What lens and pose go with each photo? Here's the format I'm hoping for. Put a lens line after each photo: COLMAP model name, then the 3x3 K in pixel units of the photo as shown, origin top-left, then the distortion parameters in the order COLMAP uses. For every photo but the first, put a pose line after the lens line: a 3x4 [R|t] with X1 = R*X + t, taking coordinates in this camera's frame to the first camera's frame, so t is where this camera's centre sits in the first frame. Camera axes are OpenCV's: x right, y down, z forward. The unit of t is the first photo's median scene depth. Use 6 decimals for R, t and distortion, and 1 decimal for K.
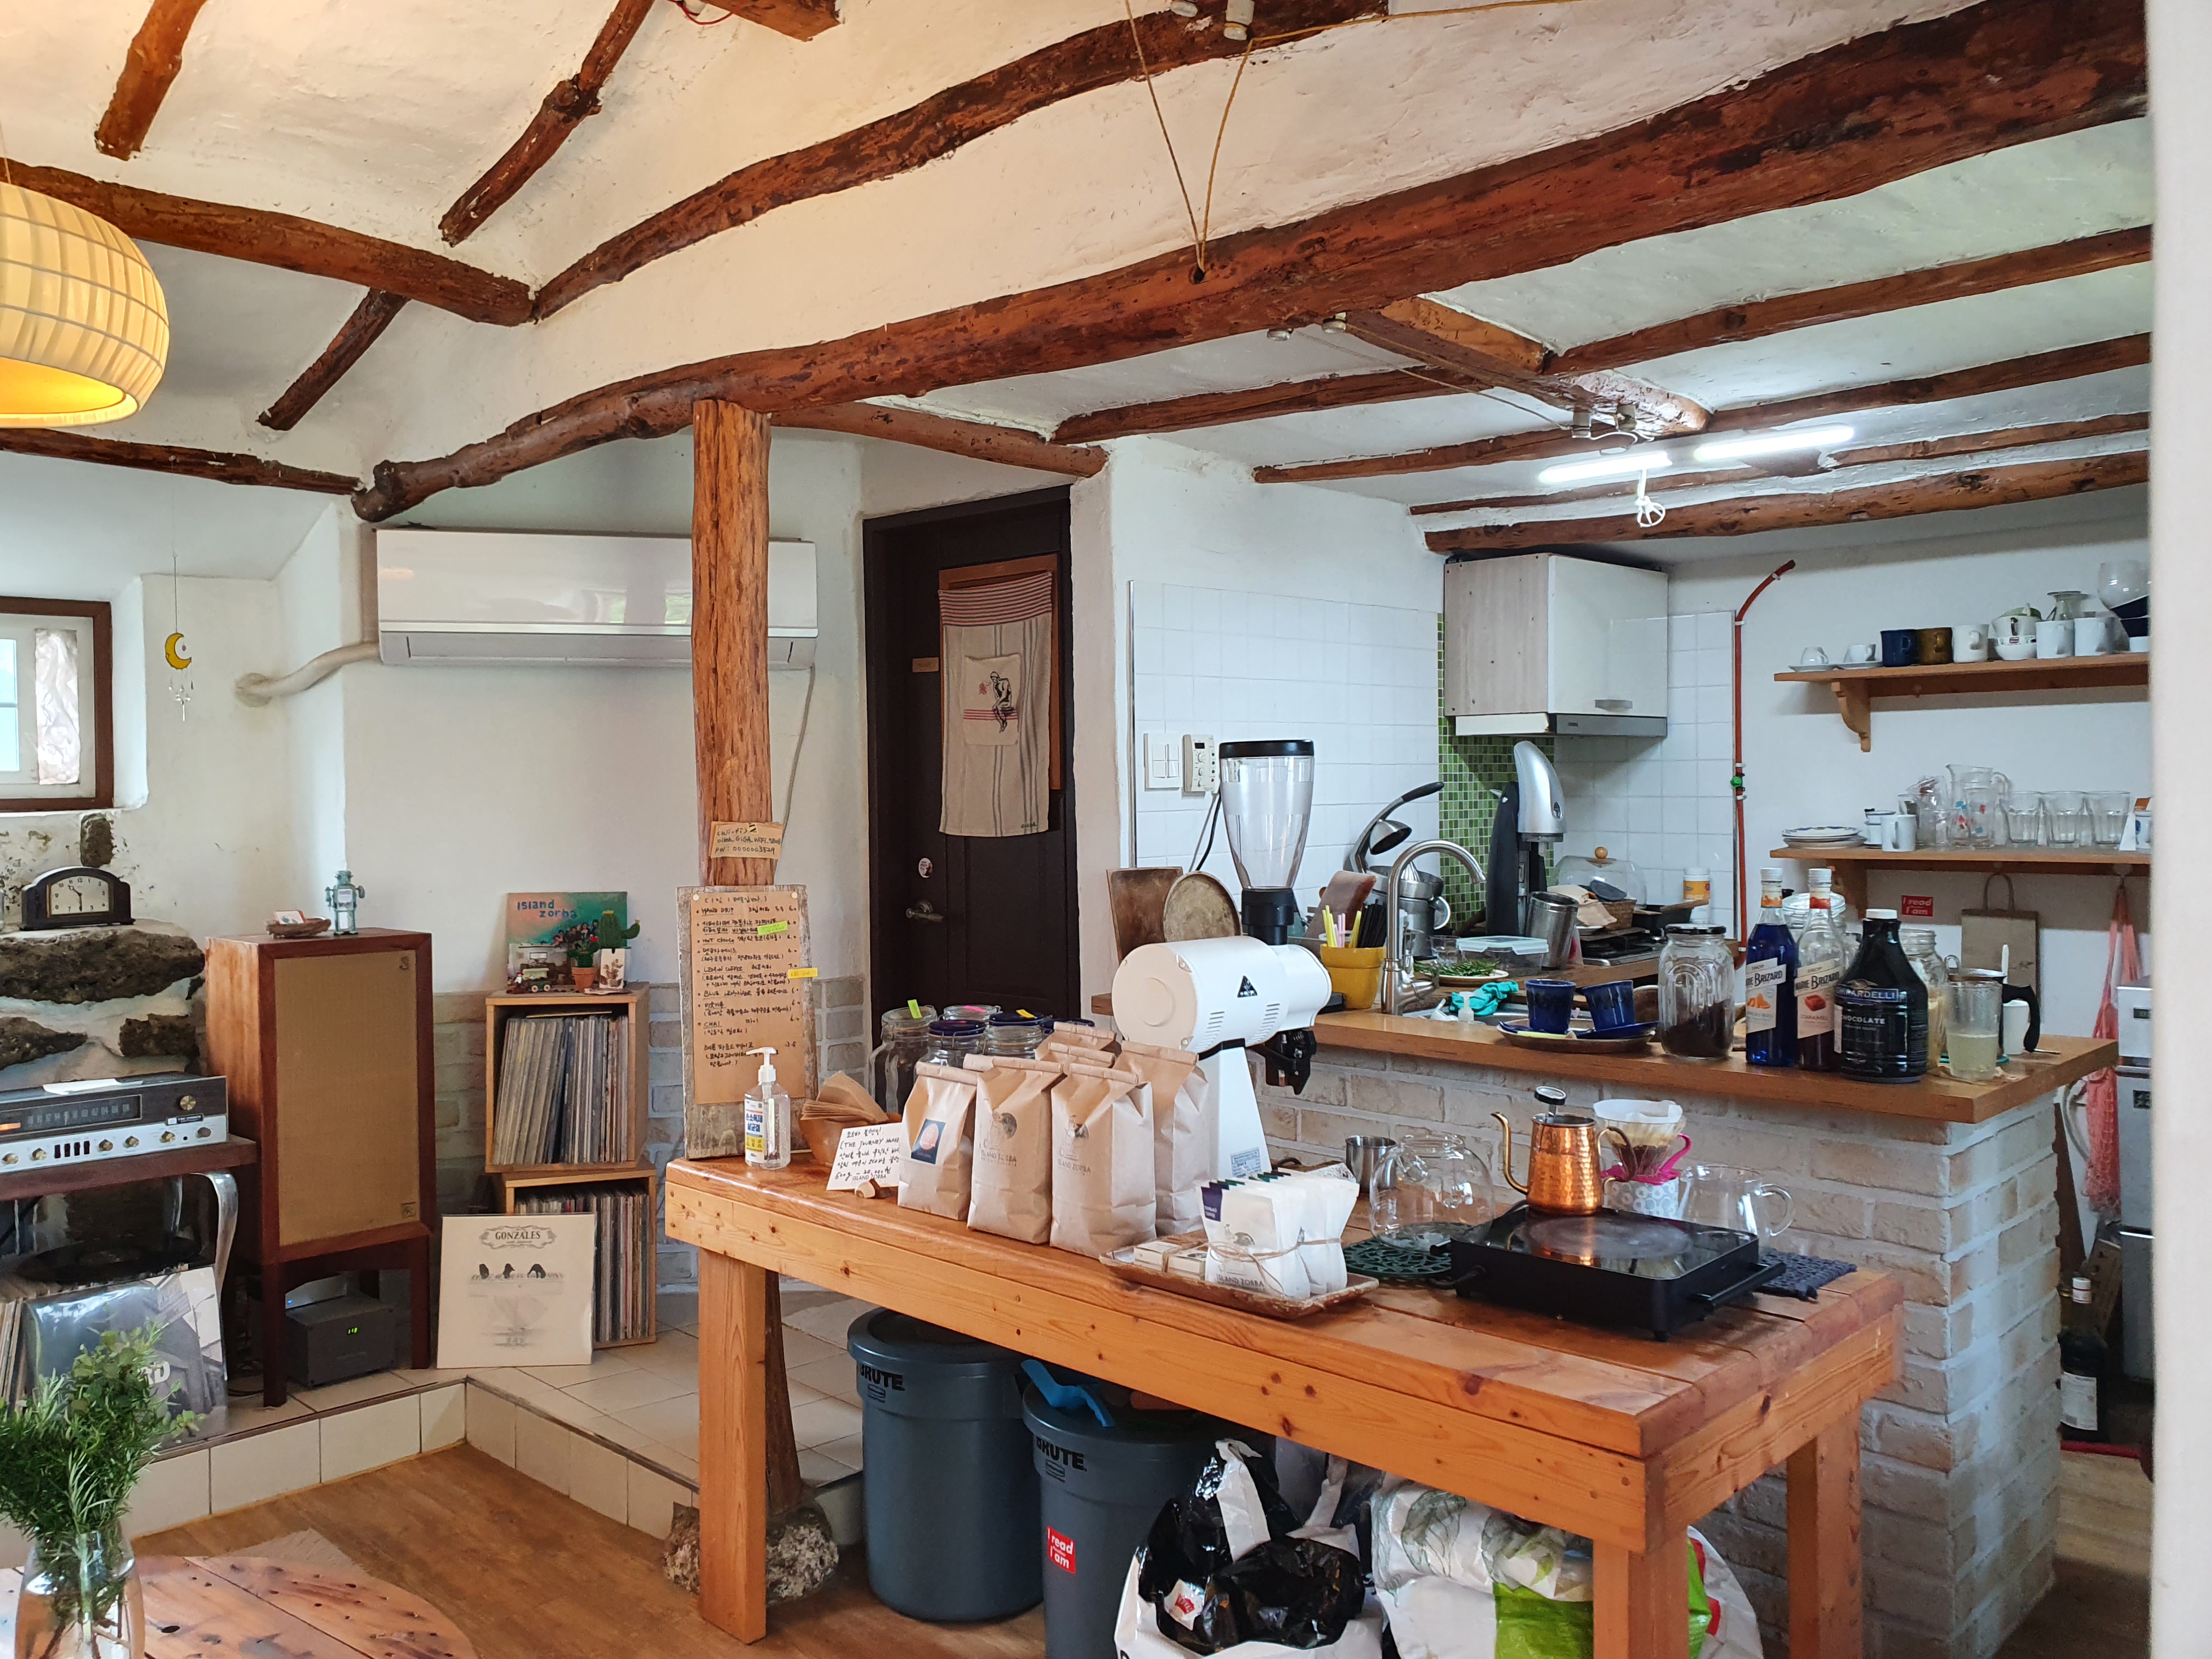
lens RADIAL K [[1754.7, 0, 1107.4], [0, 1754.7, 823.5], [0, 0, 1]] dist [0.003904, 0.001553]
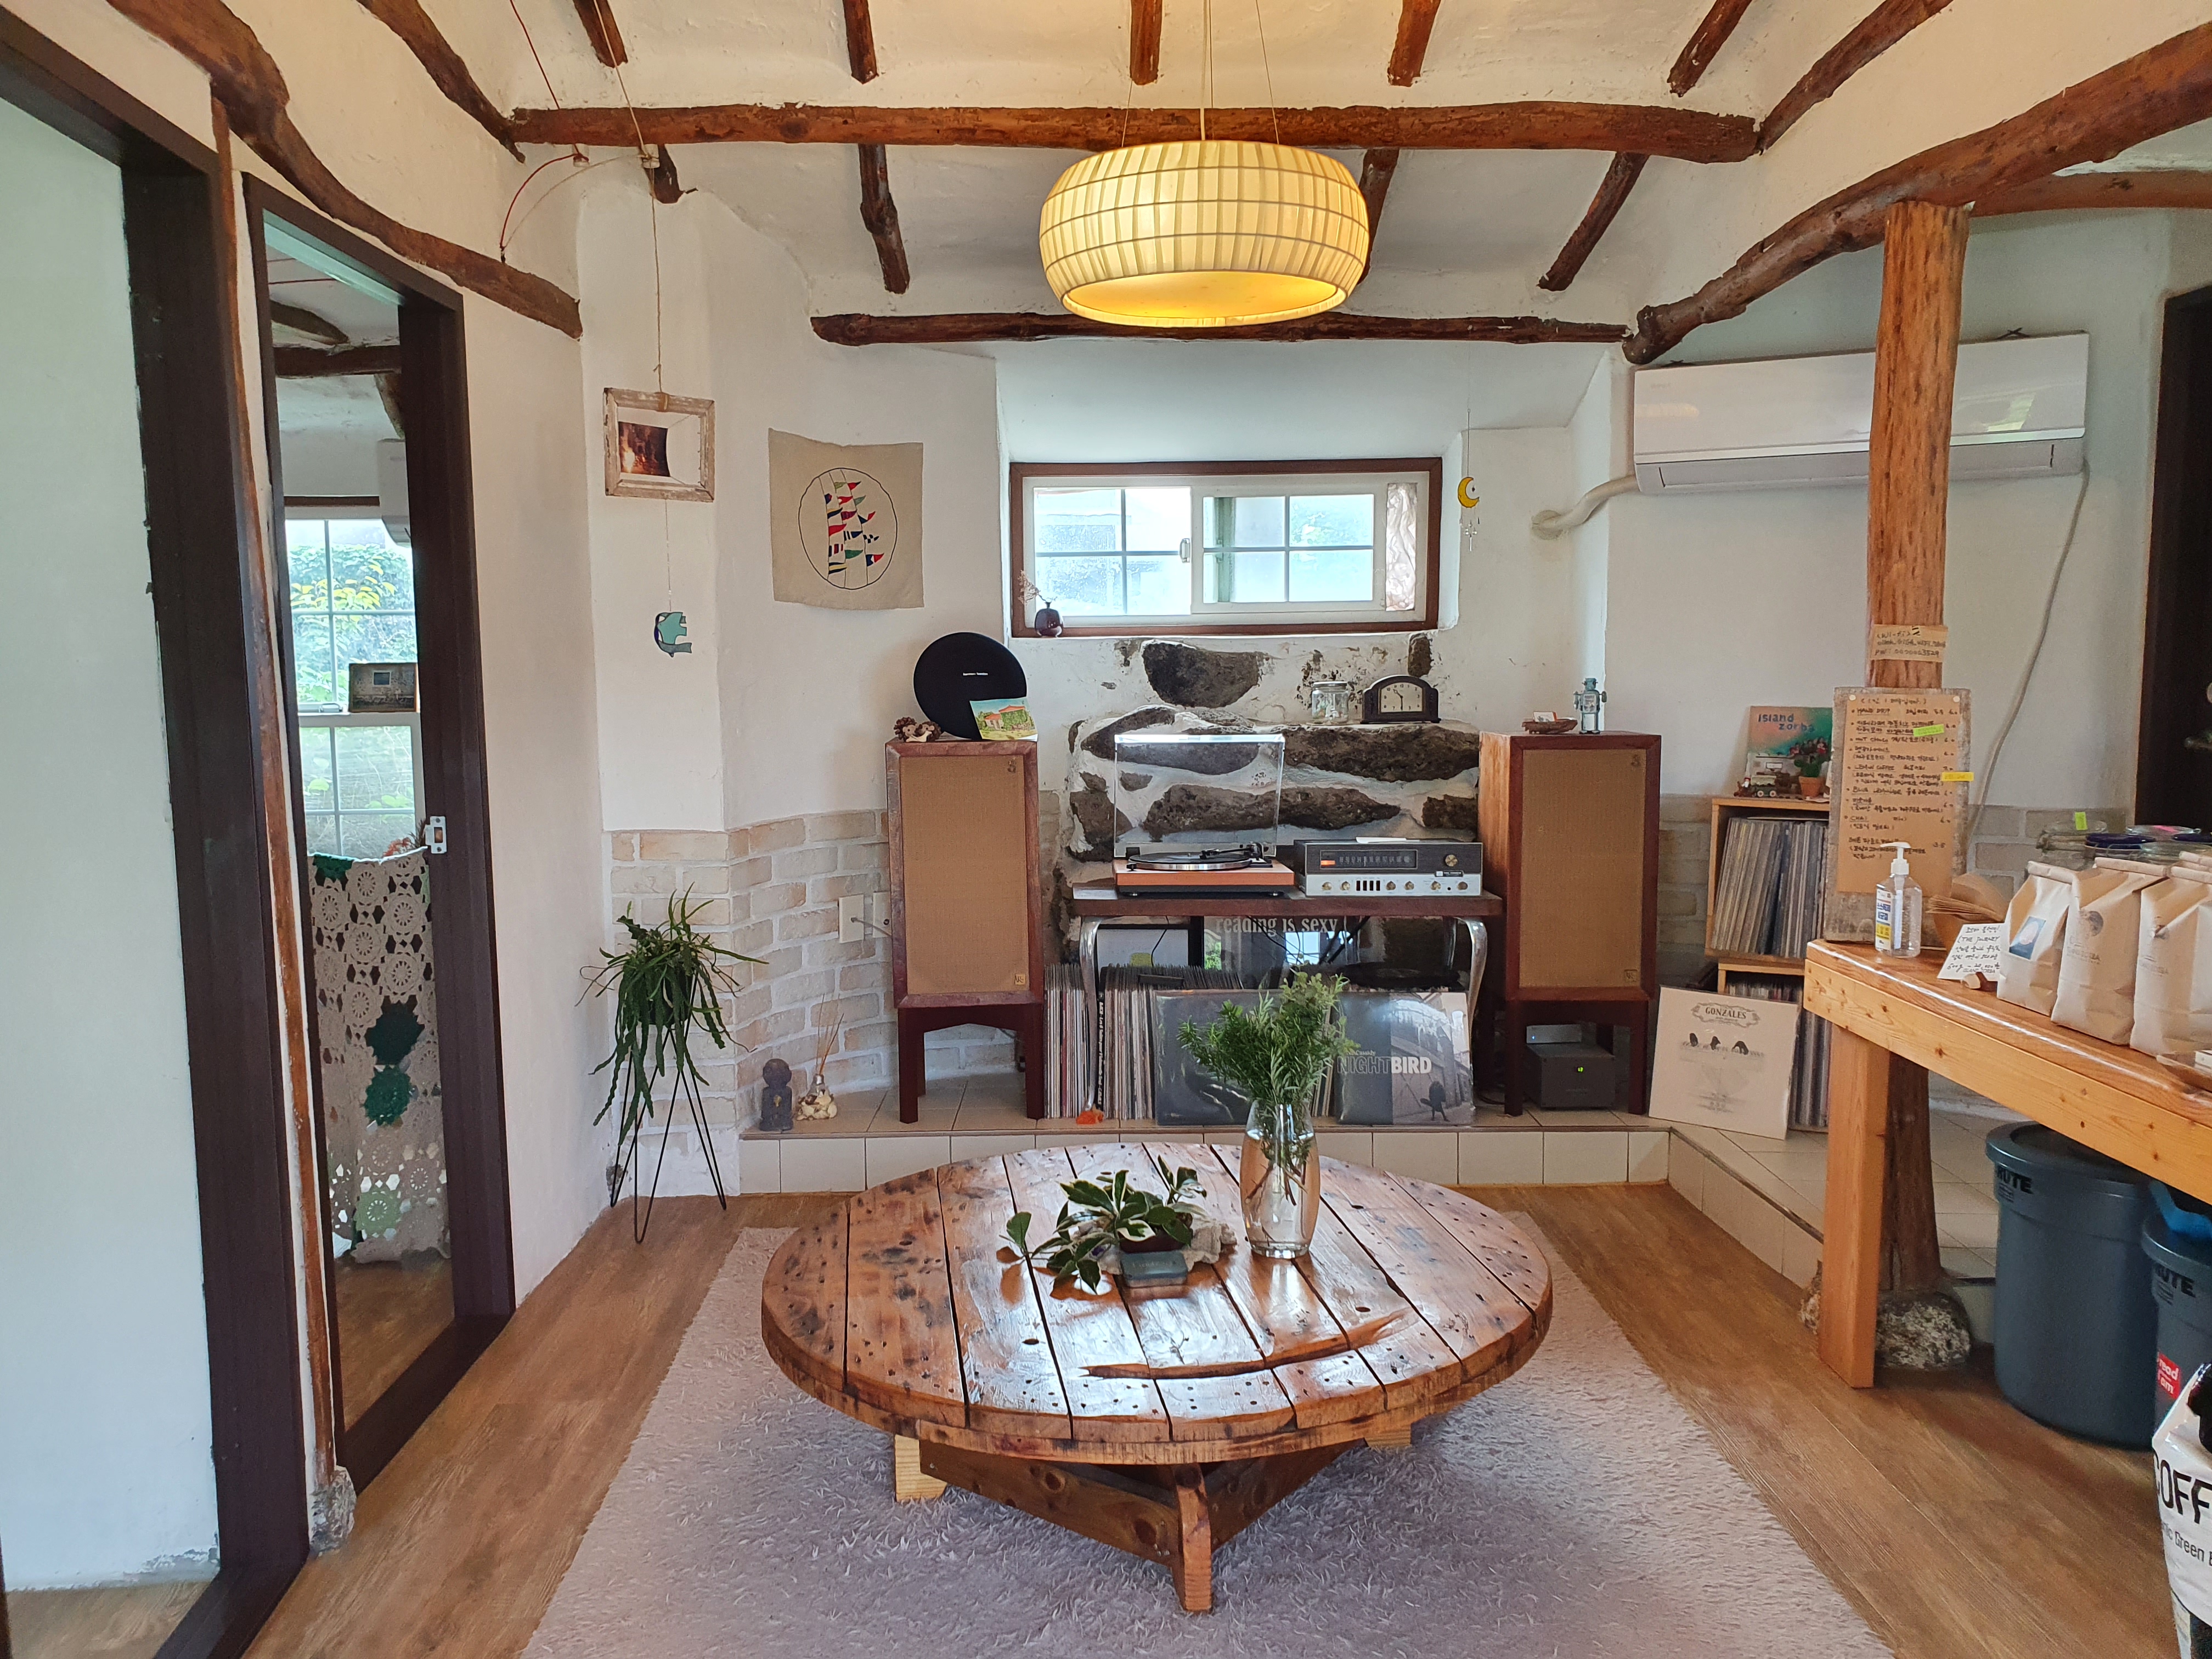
lens RADIAL K [[1719.0, 0, 1106.3], [0, 1719.0, 838.8], [0, 0, 1]] dist [0.011586, 0.004510]
pose [[0.729452, 0.076674, -0.679721, 0.123140], [-0.007777, 0.994563, 0.103844, 0.019388], [0.683987, -0.070463, 0.726083, -0.048101]]
